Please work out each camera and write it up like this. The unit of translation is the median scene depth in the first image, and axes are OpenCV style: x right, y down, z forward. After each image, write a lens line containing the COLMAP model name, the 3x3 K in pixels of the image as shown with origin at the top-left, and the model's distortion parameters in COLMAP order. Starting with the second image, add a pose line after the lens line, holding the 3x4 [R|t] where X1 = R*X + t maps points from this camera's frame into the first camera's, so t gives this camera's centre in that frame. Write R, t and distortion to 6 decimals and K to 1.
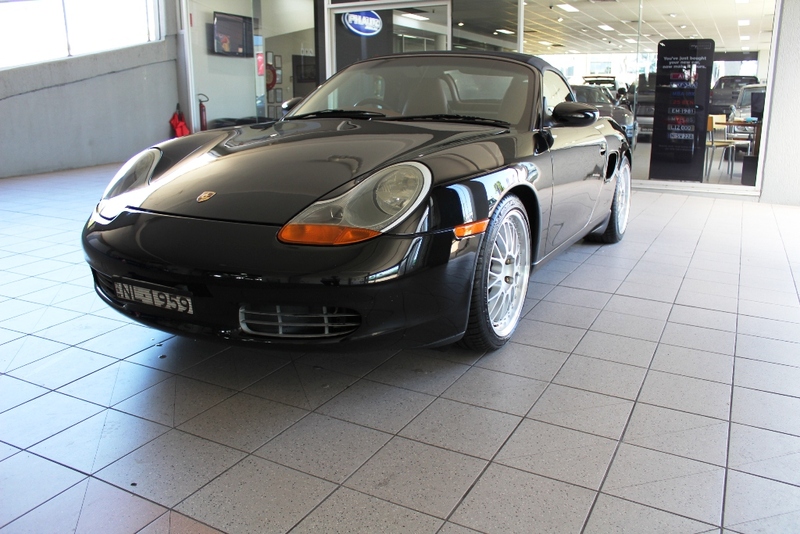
lens RADIAL K [[652.6, 0, 407.2], [0, 652.6, 274.5], [0, 0, 1]] dist [-0.161256, 0.137263]
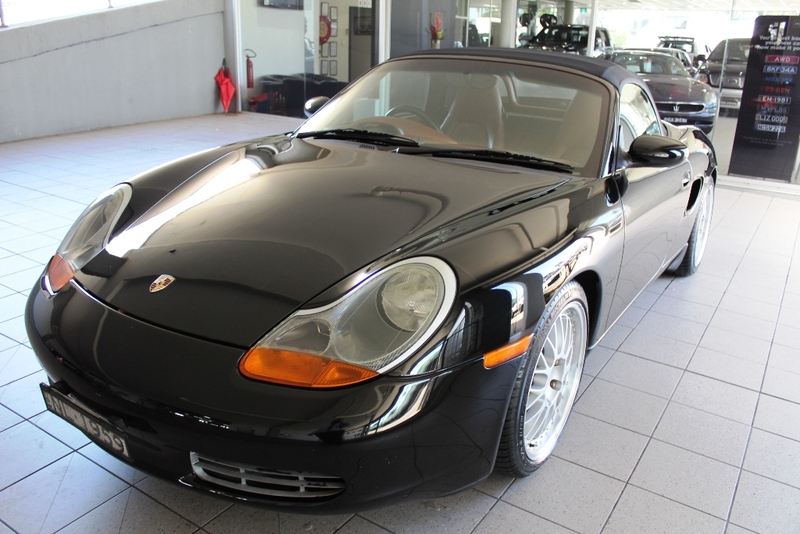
lens RADIAL K [[652.6, 0, 406.6], [0, 652.6, 269.0], [0, 0, 1]] dist [-0.161256, 0.137263]
pose [[0.994763, 0.062426, -0.080933, 0.026454], [-0.056279, 0.995508, 0.076135, -0.148394], [0.085322, -0.071181, 0.993808, 0.185151]]
